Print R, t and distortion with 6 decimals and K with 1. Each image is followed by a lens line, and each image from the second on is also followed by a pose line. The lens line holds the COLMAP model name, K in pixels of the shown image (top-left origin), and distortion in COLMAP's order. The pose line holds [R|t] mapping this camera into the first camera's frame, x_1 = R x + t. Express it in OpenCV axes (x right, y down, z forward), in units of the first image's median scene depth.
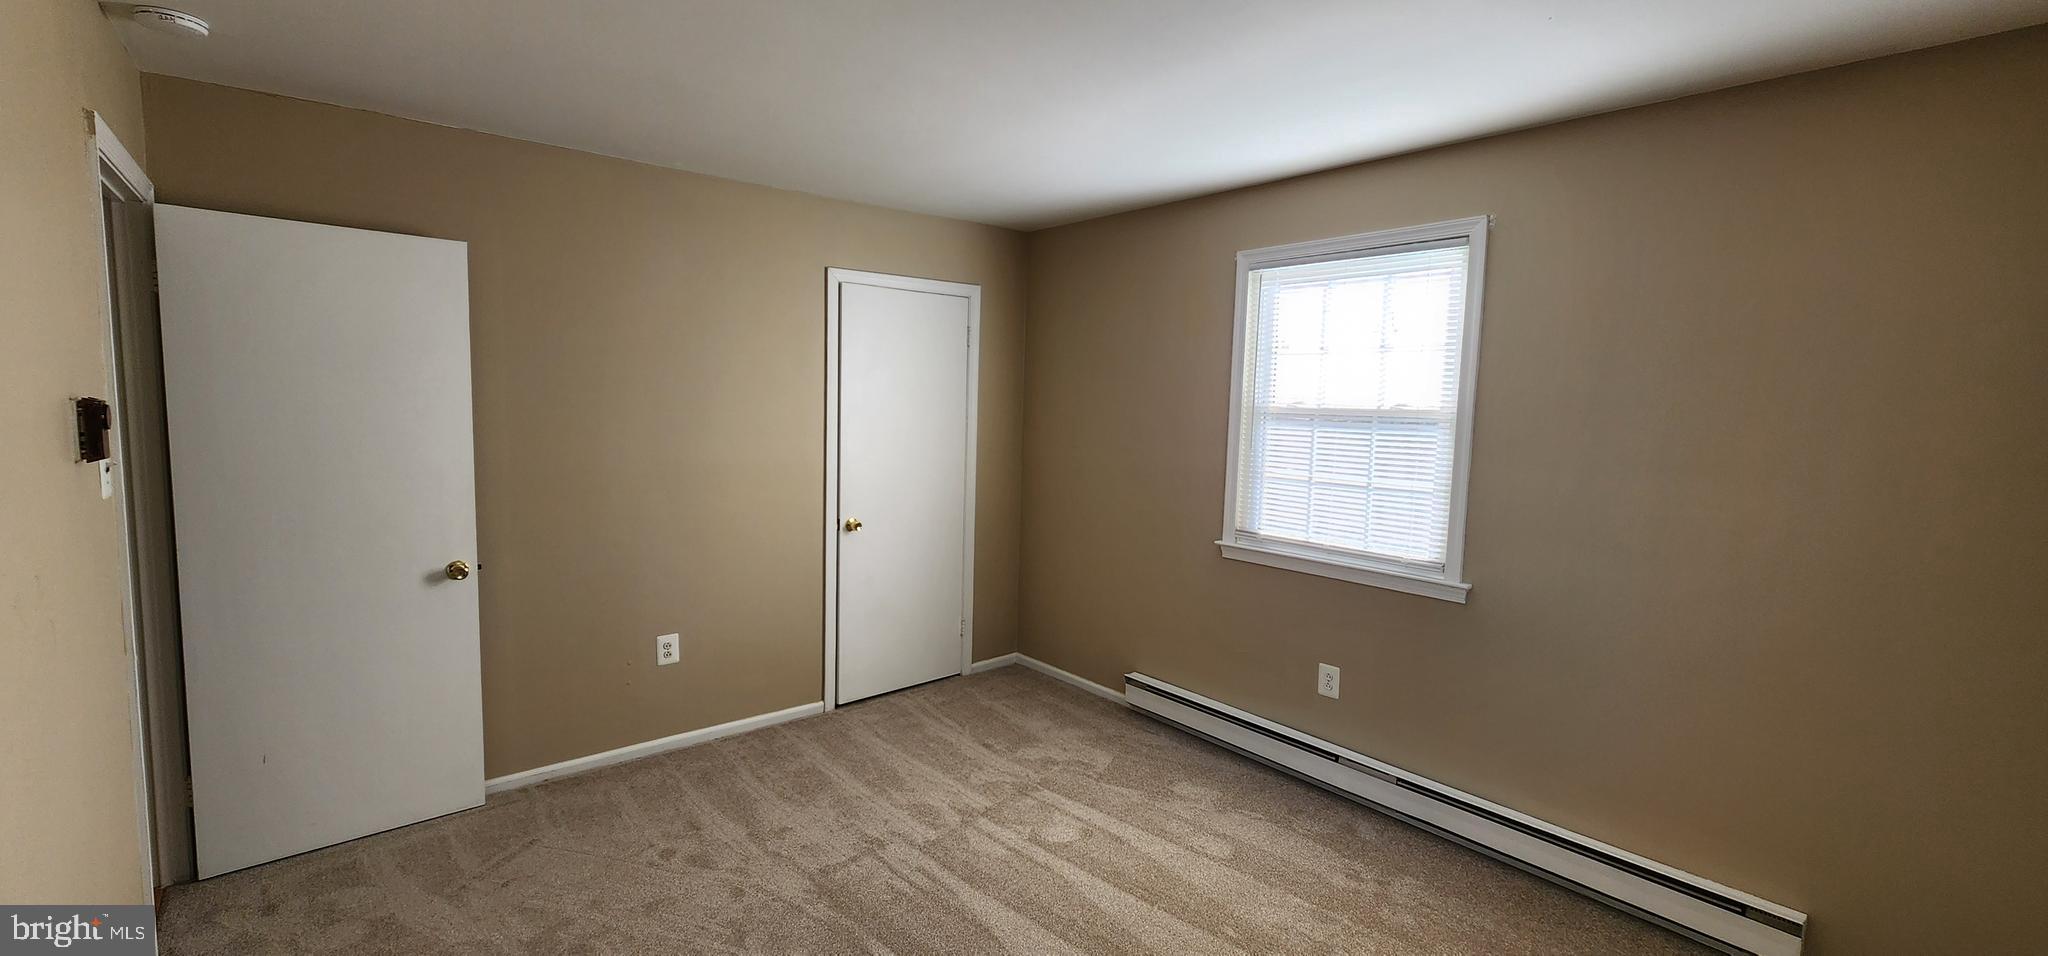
lens RADIAL K [[837.4, 0, 1024.0], [0, 837.4, 478.0], [0, 0, 1]] dist [0.001159, 0.000074]
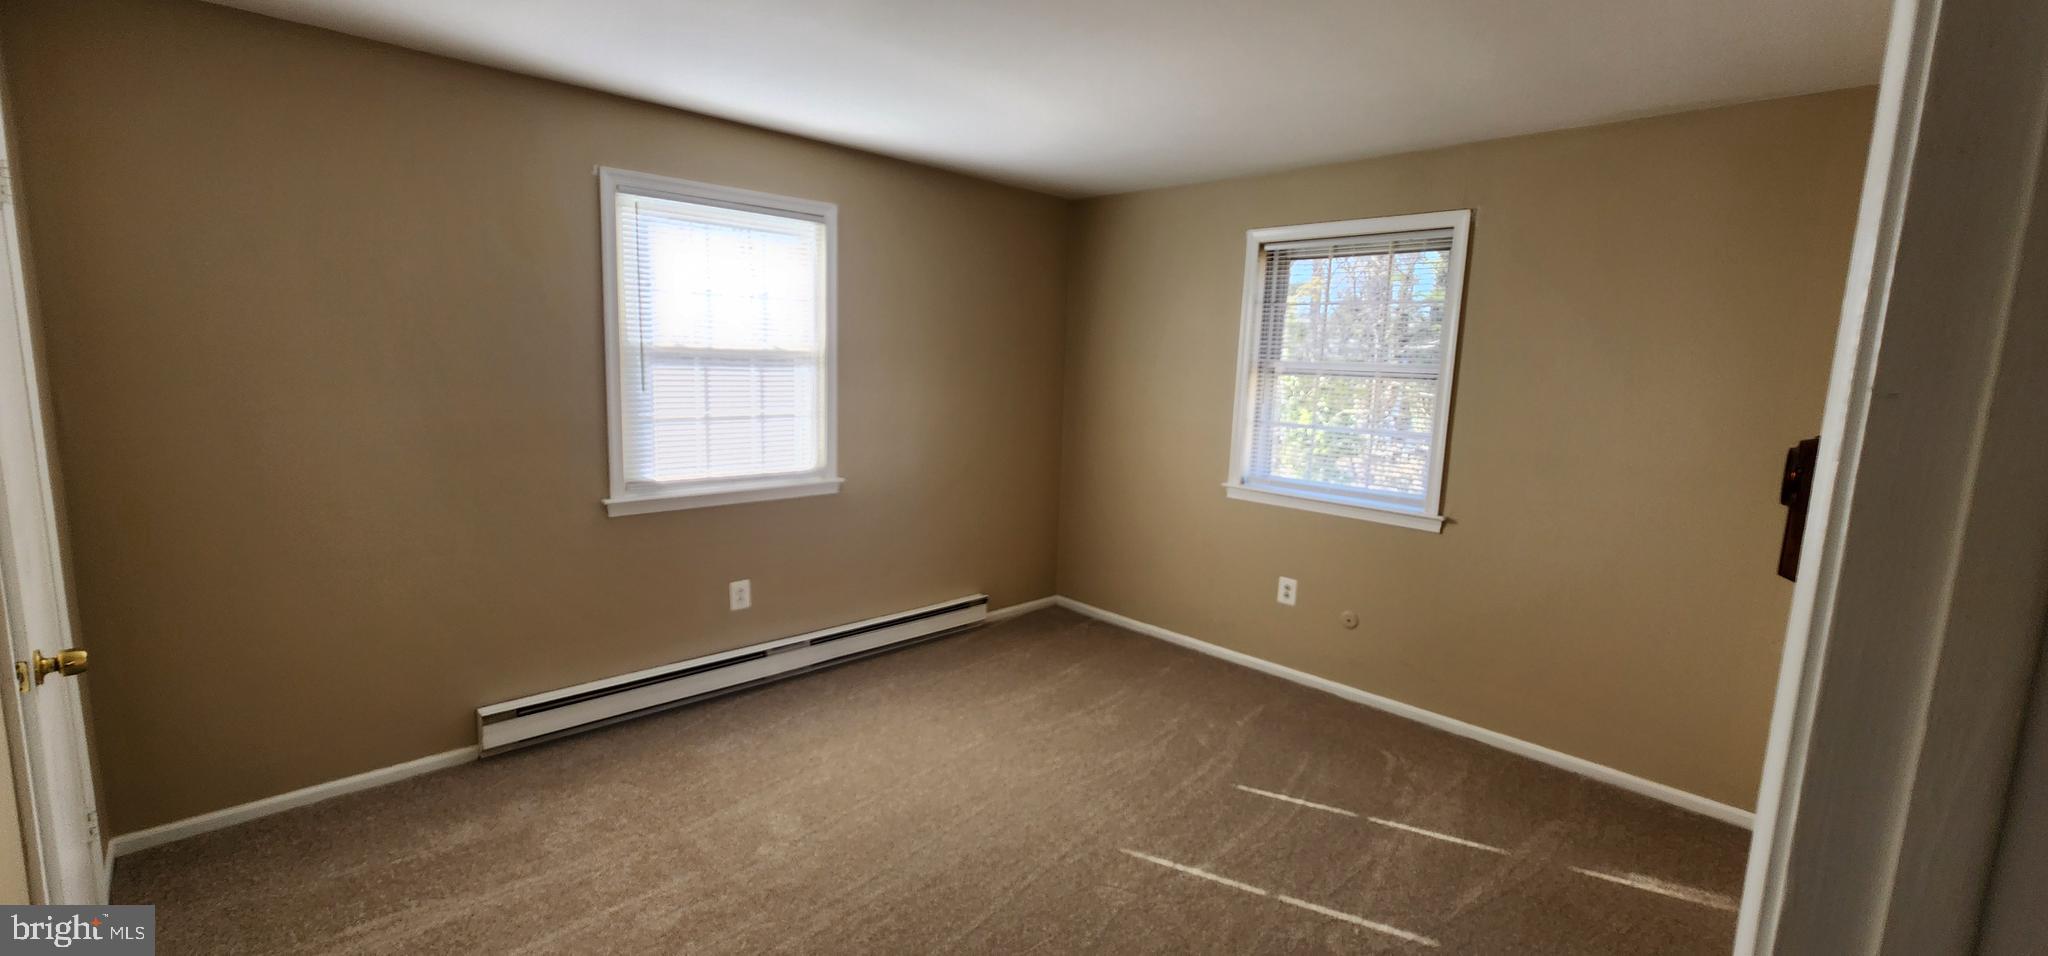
lens RADIAL K [[837.4, 0, 1024.0], [0, 837.4, 478.0], [0, 0, 1]] dist [0.001159, 0.000074]
pose [[-0.076466, -0.178188, 0.981021, -0.729551], [0.052892, 0.981791, 0.182451, -0.094432], [-0.995668, 0.065840, -0.065649, 0.684858]]
